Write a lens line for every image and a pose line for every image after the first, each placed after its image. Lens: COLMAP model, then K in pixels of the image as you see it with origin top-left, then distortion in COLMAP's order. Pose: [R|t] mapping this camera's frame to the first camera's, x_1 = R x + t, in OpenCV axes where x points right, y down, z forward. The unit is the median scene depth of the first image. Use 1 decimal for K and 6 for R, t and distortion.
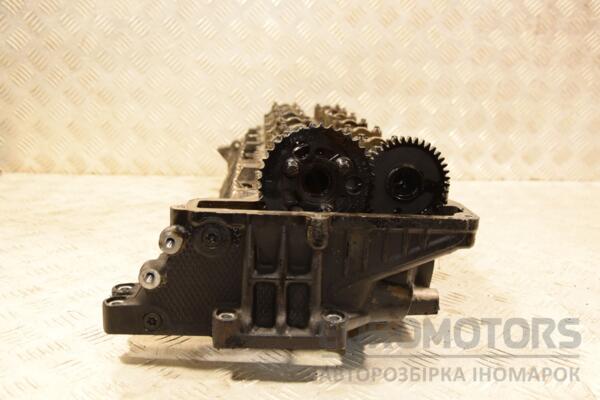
lens RADIAL K [[644.8, 0, 297.6], [0, 644.8, 218.8], [0, 0, 1]] dist [0.063196, 0.000000]
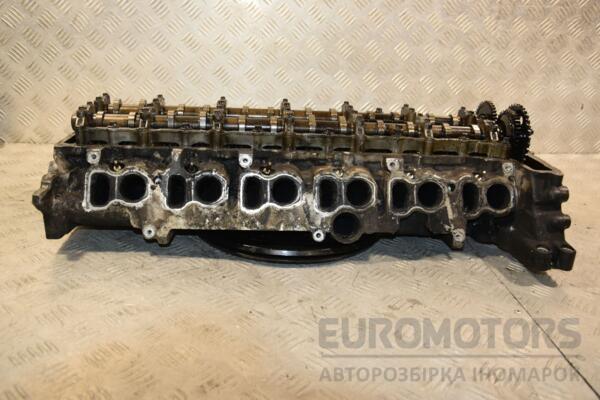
lens RADIAL K [[548.3, 0, 302.5], [0, 548.3, 202.9], [0, 0, 1]] dist [-0.019654, 0.029815]
pose [[0.999427, 0.004506, 0.033547, 0.011662], [-0.008580, 0.992452, 0.122334, -0.087671], [-0.032742, -0.122552, 0.991922, 0.072130]]
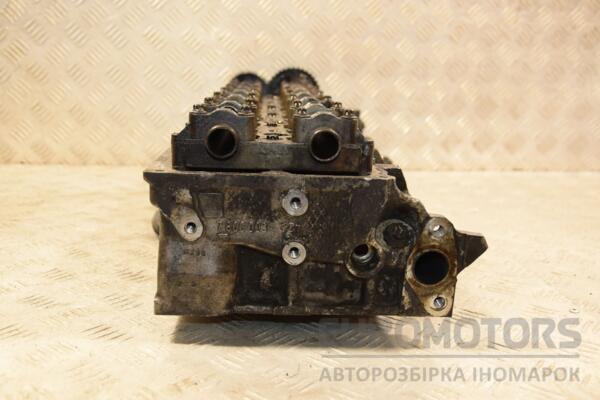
lens RADIAL K [[667.5, 0, 300.3], [0, 667.5, 228.6], [0, 0, 1]] dist [0.095218, 0.000000]
pose [[0.997710, -0.007070, 0.067261, -0.006124], [0.008145, 0.999843, -0.015708, 0.036171], [-0.067140, 0.016220, 0.997612, 0.074332]]
